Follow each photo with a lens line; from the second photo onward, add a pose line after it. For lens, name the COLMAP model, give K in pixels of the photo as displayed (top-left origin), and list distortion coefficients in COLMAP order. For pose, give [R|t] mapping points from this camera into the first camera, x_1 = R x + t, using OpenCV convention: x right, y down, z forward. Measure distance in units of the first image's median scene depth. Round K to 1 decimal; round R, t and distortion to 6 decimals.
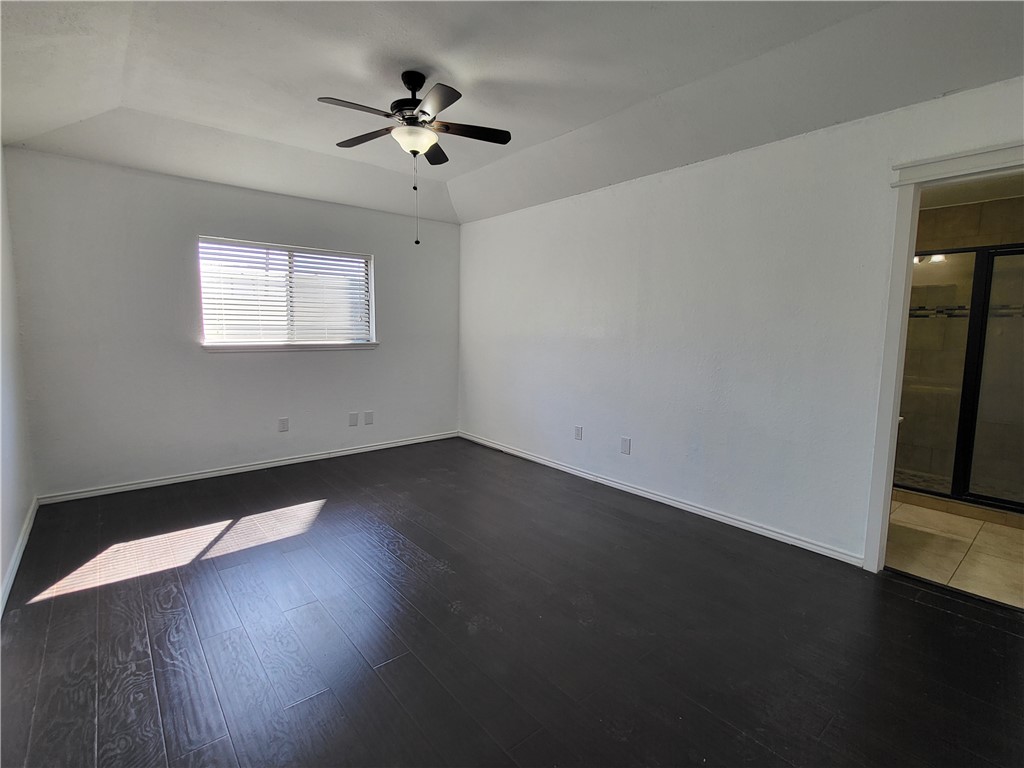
lens RADIAL K [[486.4, 0, 514.2], [0, 486.4, 380.5], [0, 0, 1]] dist [-0.002165, -0.000531]
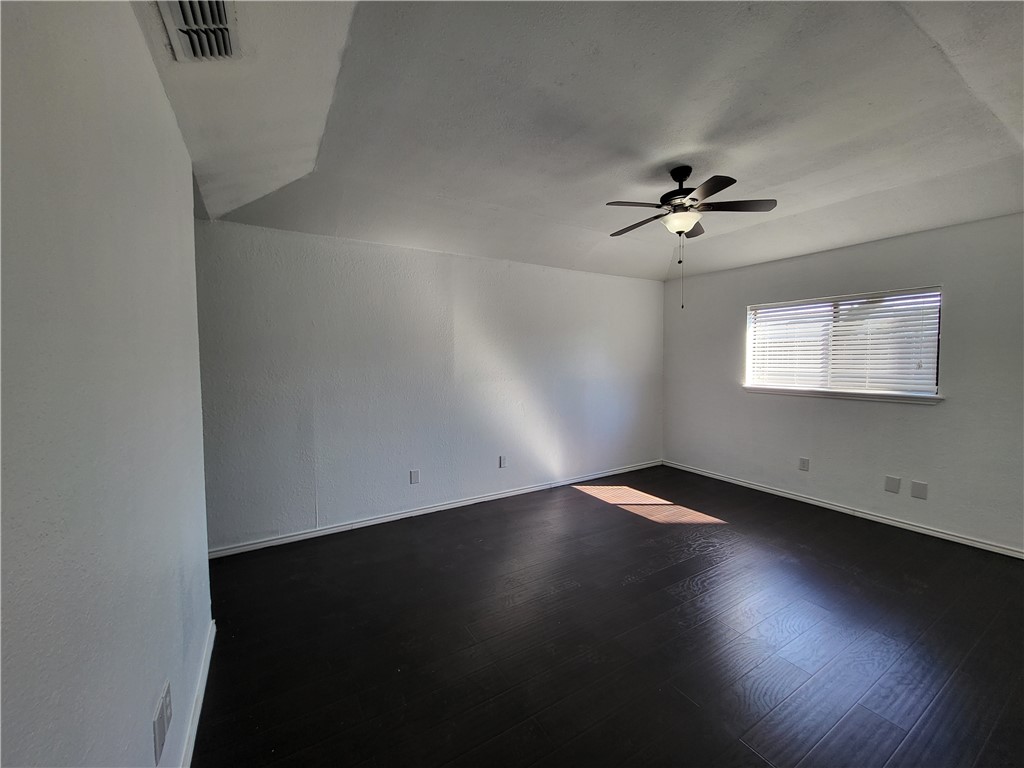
lens RADIAL K [[404.2, 0, 509.9], [0, 404.2, 376.7], [0, 0, 1]] dist [-0.000483, -0.000176]
pose [[-0.167718, 0.032581, -0.985296, 0.567308], [-0.107169, 0.992928, 0.051075, -0.085714], [0.979993, 0.114159, -0.163040, 0.537027]]
